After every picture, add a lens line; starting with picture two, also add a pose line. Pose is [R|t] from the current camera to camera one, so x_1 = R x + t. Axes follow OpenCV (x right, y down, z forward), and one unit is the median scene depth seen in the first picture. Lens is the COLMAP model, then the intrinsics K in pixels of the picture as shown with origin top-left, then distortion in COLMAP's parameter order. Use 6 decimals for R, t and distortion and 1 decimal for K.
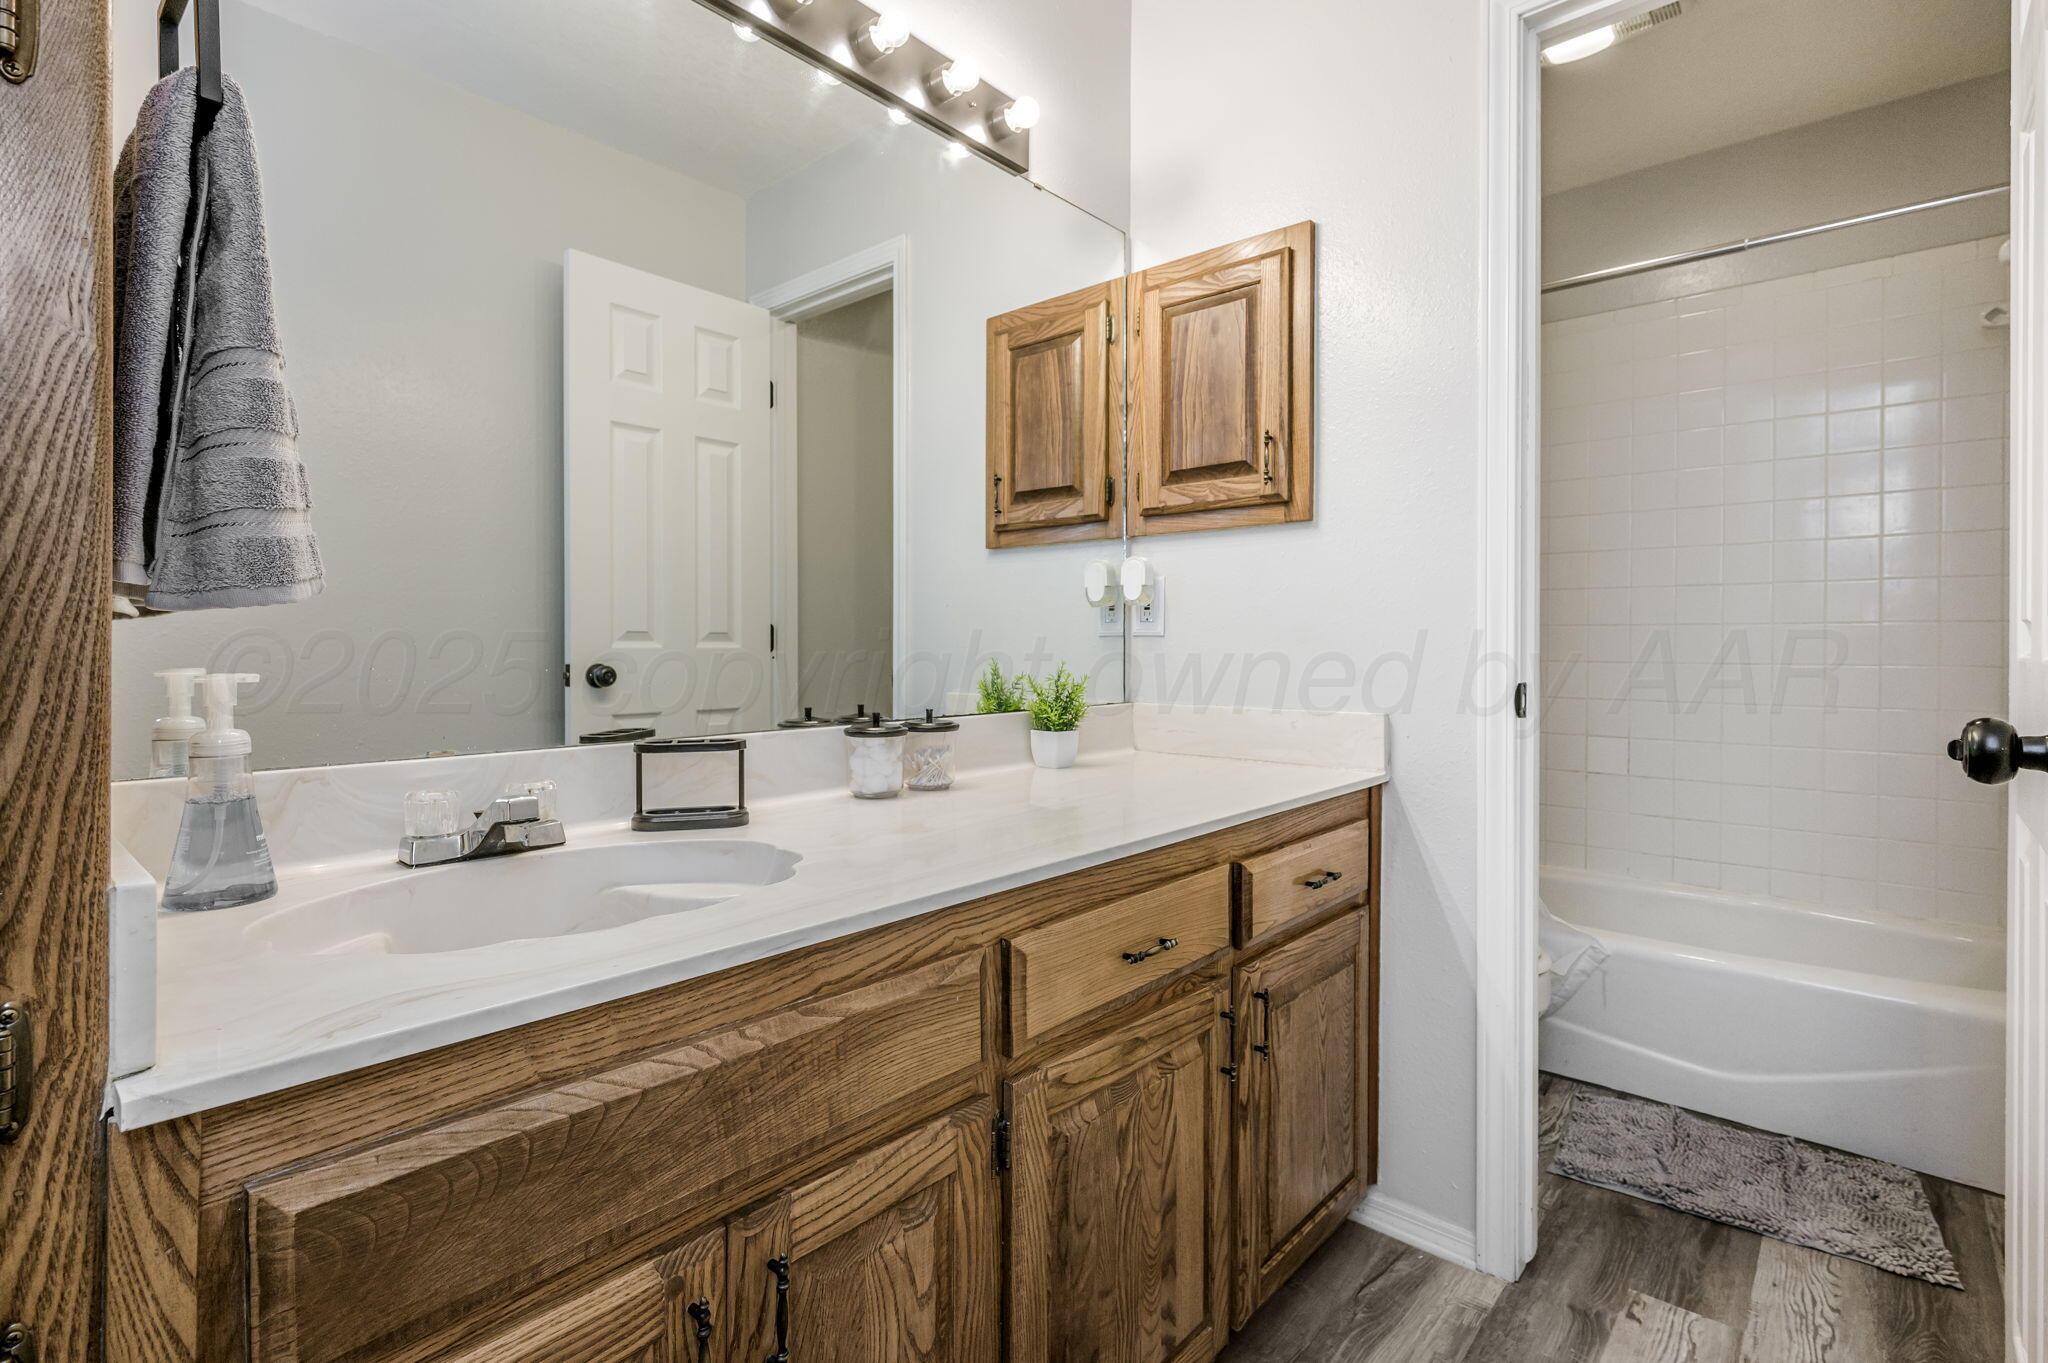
lens RADIAL K [[940.6, 0, 1014.0], [0, 940.6, 652.4], [0, 0, 1]] dist [0.000801, 0.000004]
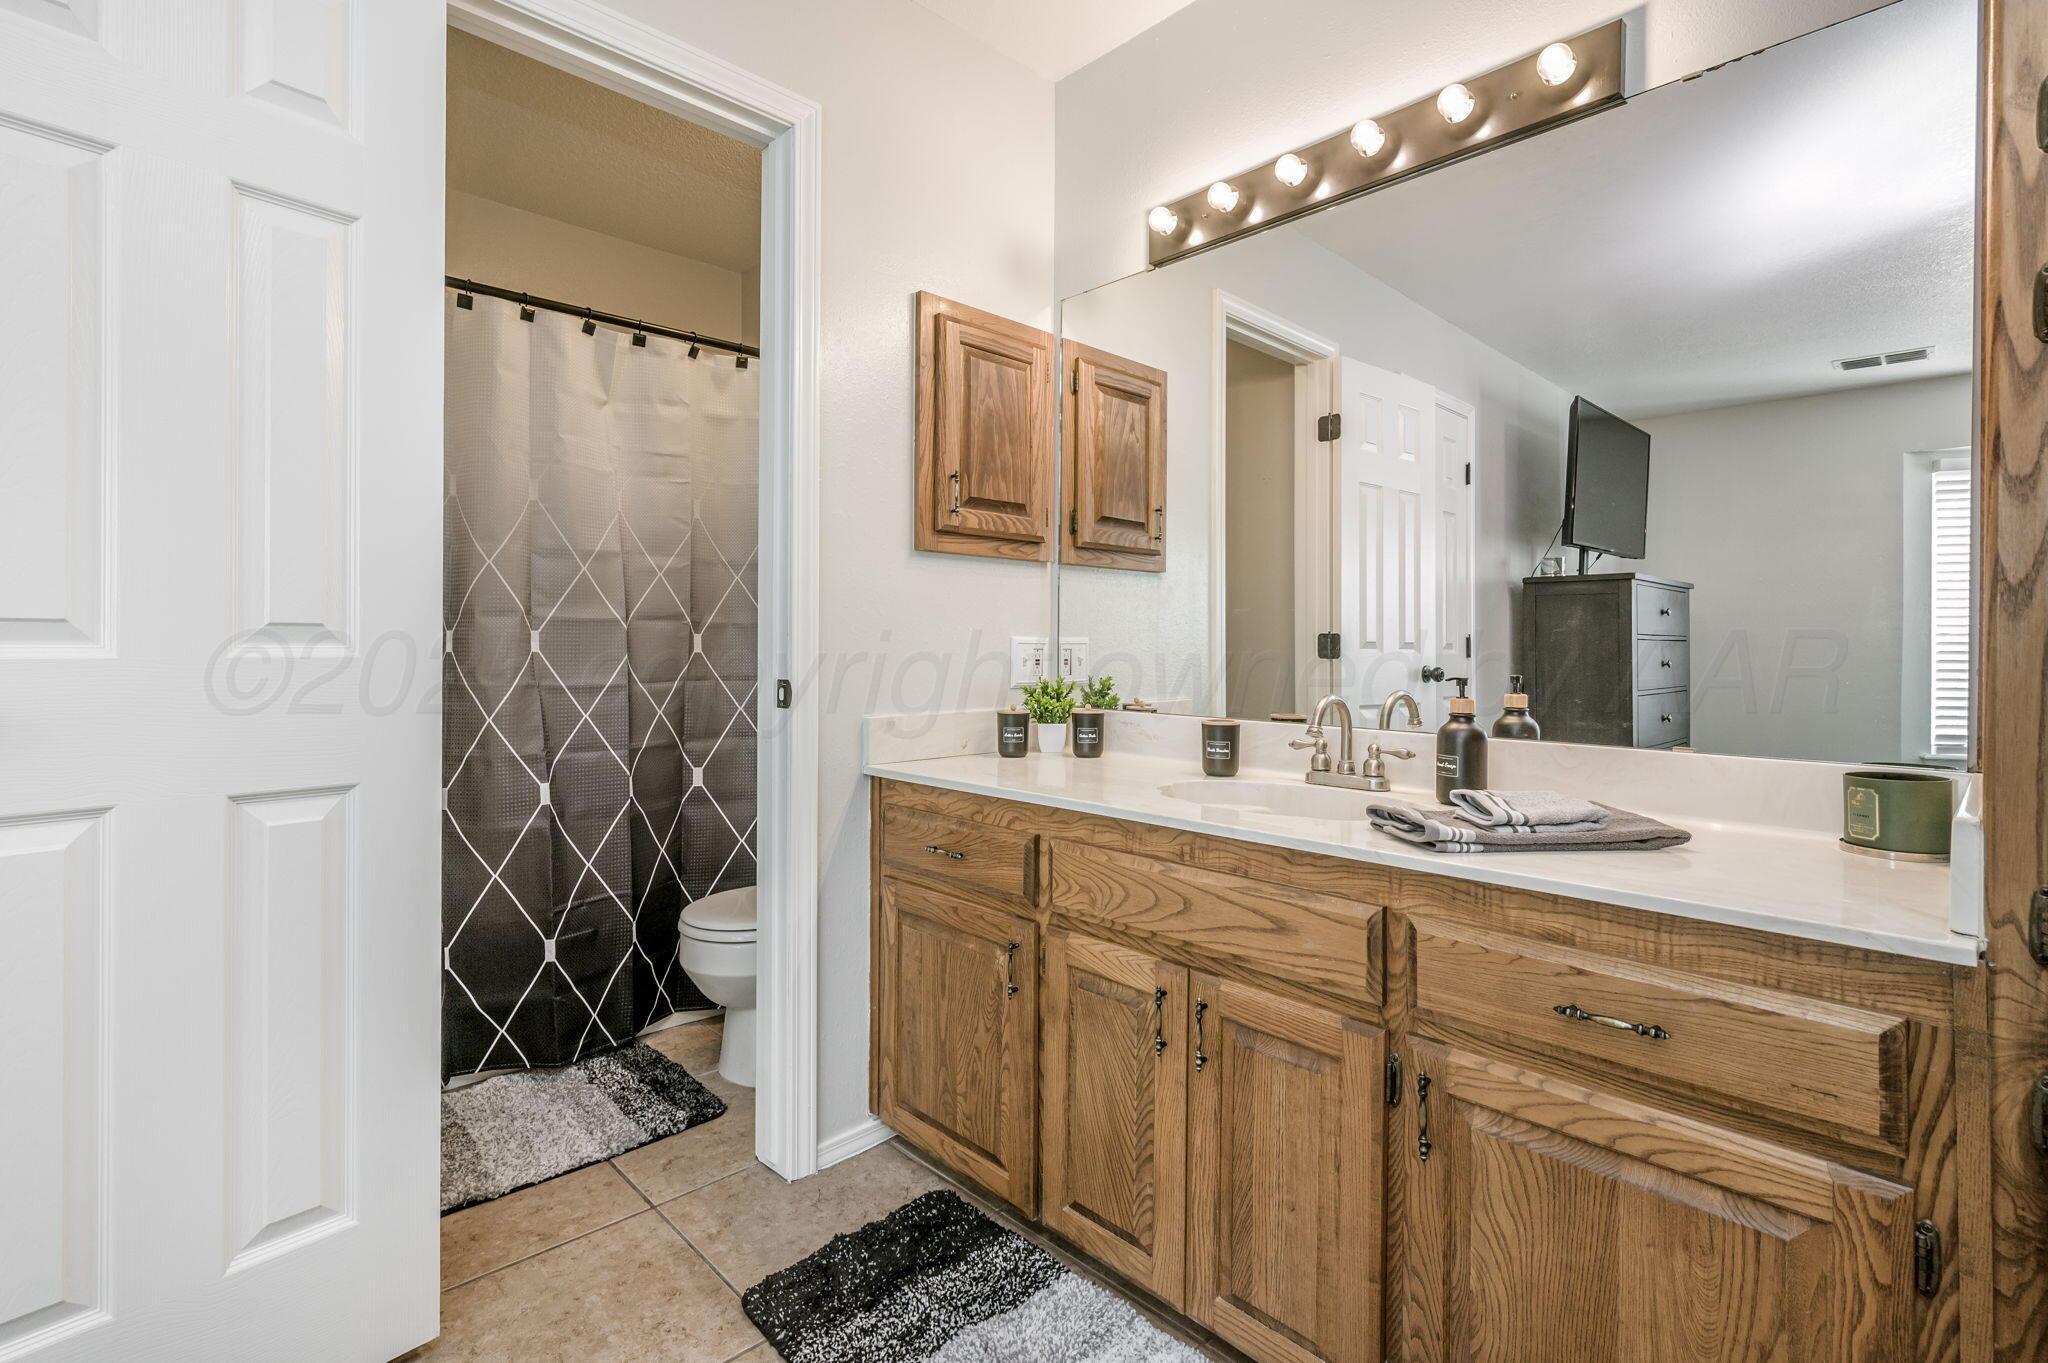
lens RADIAL K [[940.6, 0, 1014.0], [0, 940.6, 652.4], [0, 0, 1]] dist [0.000801, 0.000004]
pose [[0.114973, -0.007224, 0.993342, -1.020965], [-0.003018, 0.999966, 0.007622, -0.017134], [-0.993364, -0.003874, 0.114947, 0.884805]]
